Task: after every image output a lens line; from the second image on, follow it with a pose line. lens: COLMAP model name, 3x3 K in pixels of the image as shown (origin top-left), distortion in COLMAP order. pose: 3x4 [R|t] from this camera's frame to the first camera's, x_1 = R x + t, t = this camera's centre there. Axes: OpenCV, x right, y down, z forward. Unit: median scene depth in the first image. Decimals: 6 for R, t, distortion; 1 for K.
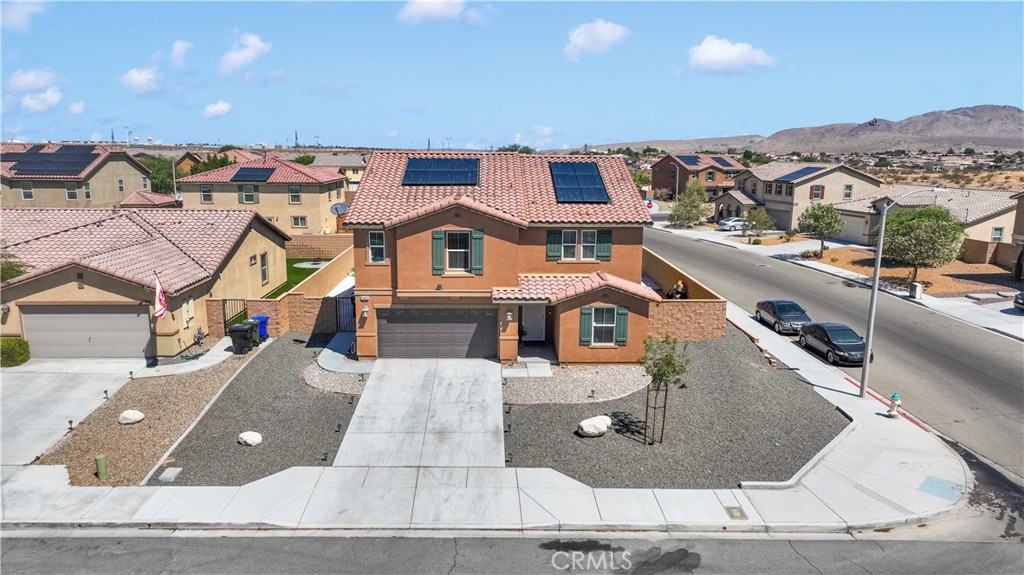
lens RADIAL K [[723.3, 0, 508.6], [0, 723.3, 292.8], [0, 0, 1]] dist [0.001877, 0.014098]
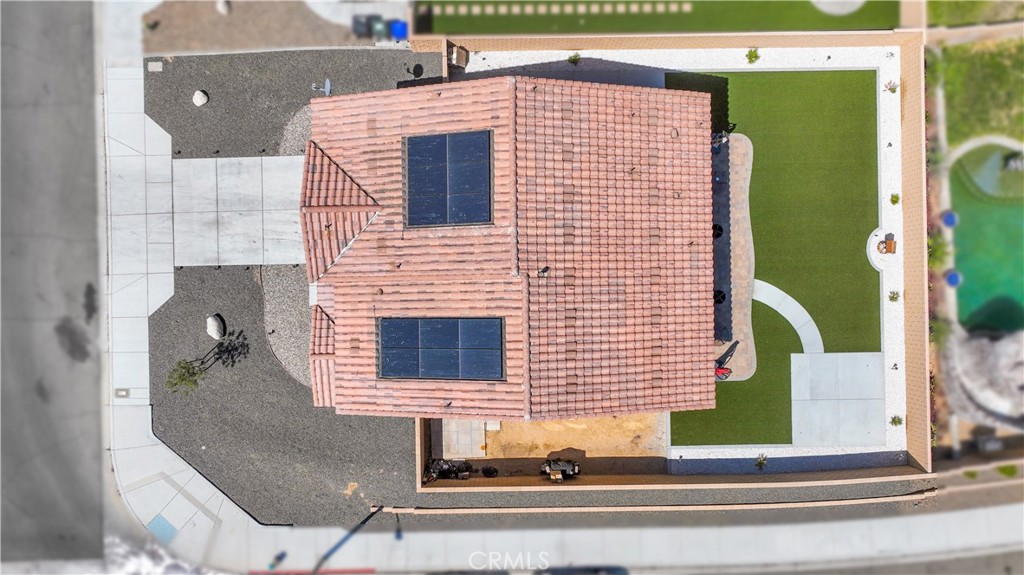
lens RADIAL K [[723.3, 0, 508.6], [0, 723.3, 292.8], [0, 0, 1]] dist [0.001877, 0.014098]
pose [[-0.011555, 0.999854, -0.012582, 0.049745], [-0.213825, 0.009821, 0.976823, -1.110388], [0.976804, 0.013978, 0.213681, 1.028981]]
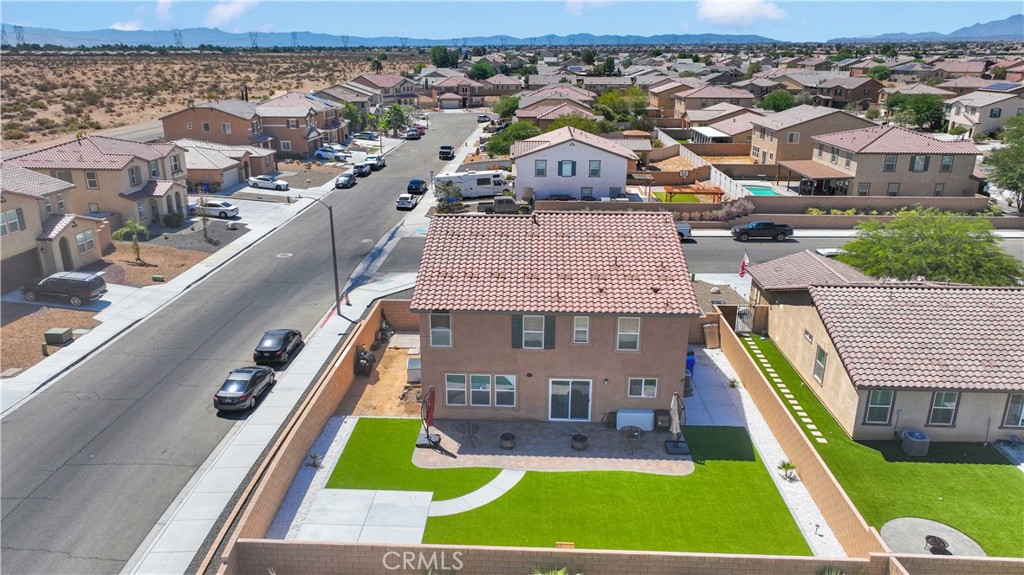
lens RADIAL K [[723.3, 0, 508.6], [0, 723.3, 292.8], [0, 0, 1]] dist [0.001877, 0.014098]
pose [[-0.997644, -0.031387, 0.061001, -0.022241], [0.003255, 0.866541, 0.499096, -0.762375], [-0.068525, 0.498118, -0.864397, 2.431851]]
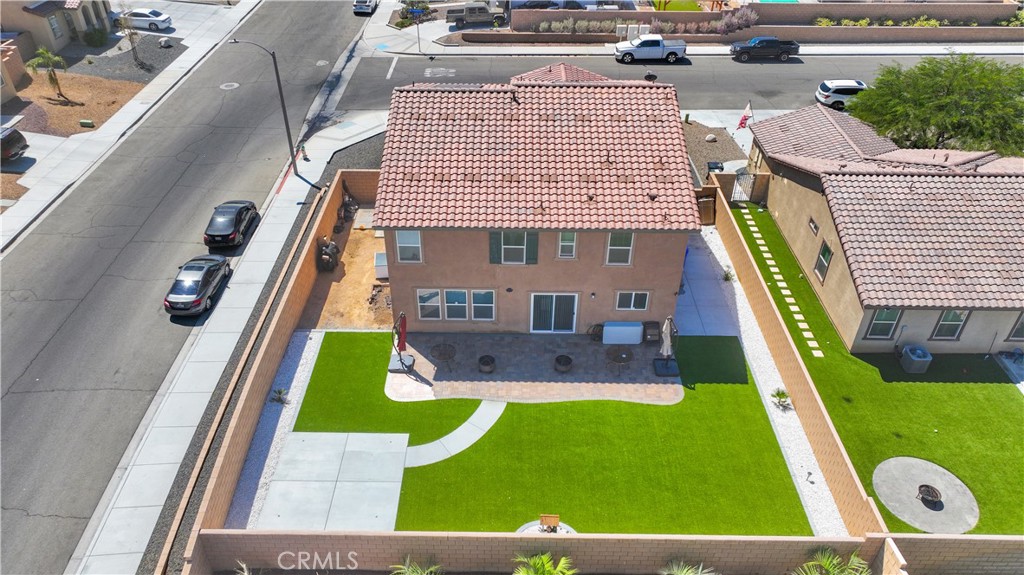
lens RADIAL K [[723.3, 0, 508.6], [0, 723.3, 292.8], [0, 0, 1]] dist [0.001877, 0.014098]
pose [[-0.999344, -0.031977, 0.016985, -0.006256], [-0.008835, 0.670262, 0.742072, -0.846494], [-0.035114, 0.741435, -0.670105, 2.210552]]
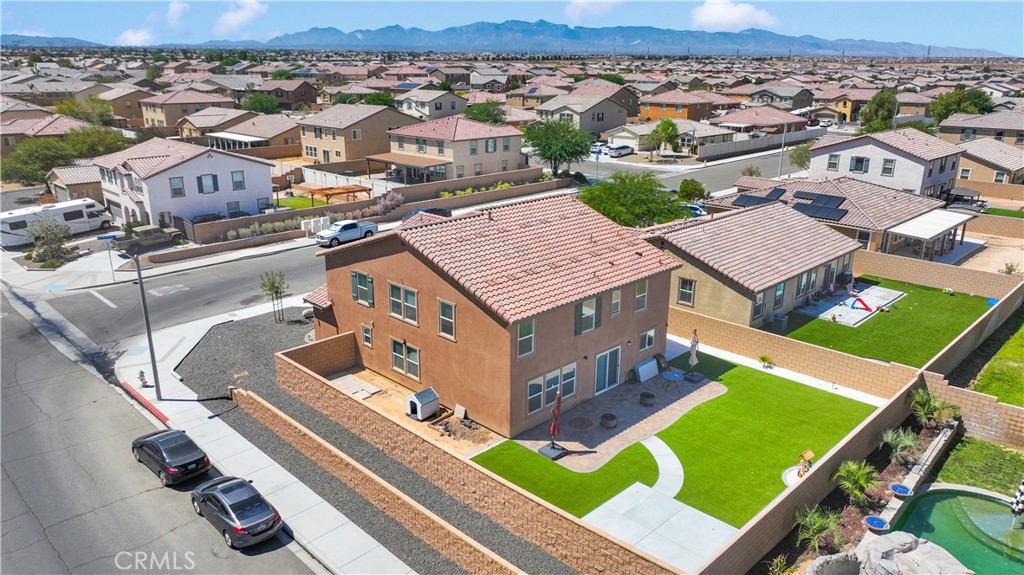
lens RADIAL K [[723.3, 0, 508.6], [0, 723.3, 292.8], [0, 0, 1]] dist [0.001877, 0.014098]
pose [[-0.725362, 0.198491, -0.659129, 0.841242], [-0.149113, 0.889483, 0.431956, -0.666085], [0.672023, 0.411609, -0.615599, 2.111136]]
